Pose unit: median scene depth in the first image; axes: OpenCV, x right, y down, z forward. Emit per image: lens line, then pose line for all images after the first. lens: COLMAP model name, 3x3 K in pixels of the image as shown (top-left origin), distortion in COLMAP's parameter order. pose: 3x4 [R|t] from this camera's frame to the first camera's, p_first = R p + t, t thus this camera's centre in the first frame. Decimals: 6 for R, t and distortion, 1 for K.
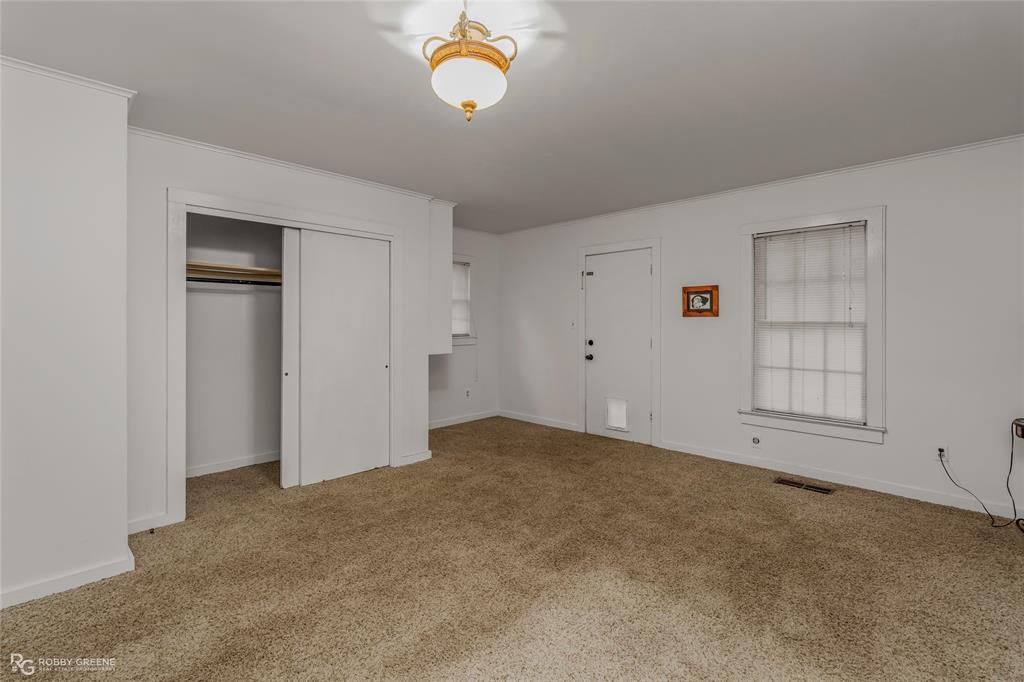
lens RADIAL K [[465.9, 0, 519.8], [0, 465.9, 322.7], [0, 0, 1]] dist [-0.006722, 0.001377]
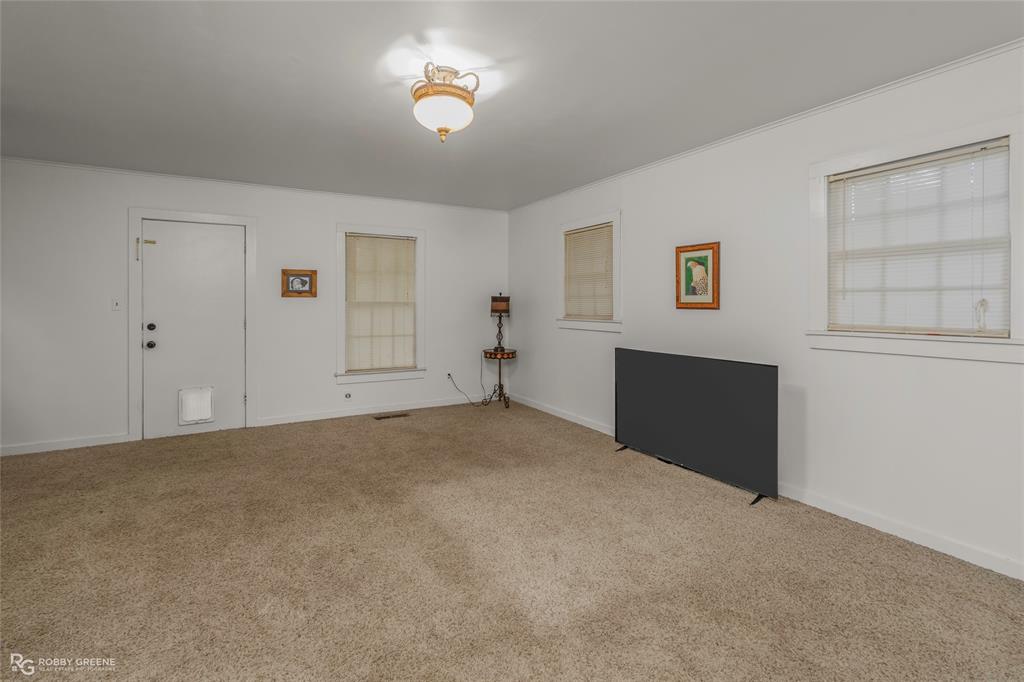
lens RADIAL K [[465.9, 0, 514.4], [0, 465.9, 305.2], [0, 0, 1]] dist [-0.006722, 0.001377]
pose [[0.278676, -0.004736, 0.960373, -0.594489], [-0.000719, 0.999987, 0.005140, 0.000099], [-0.960385, -0.002122, 0.278669, 0.215549]]
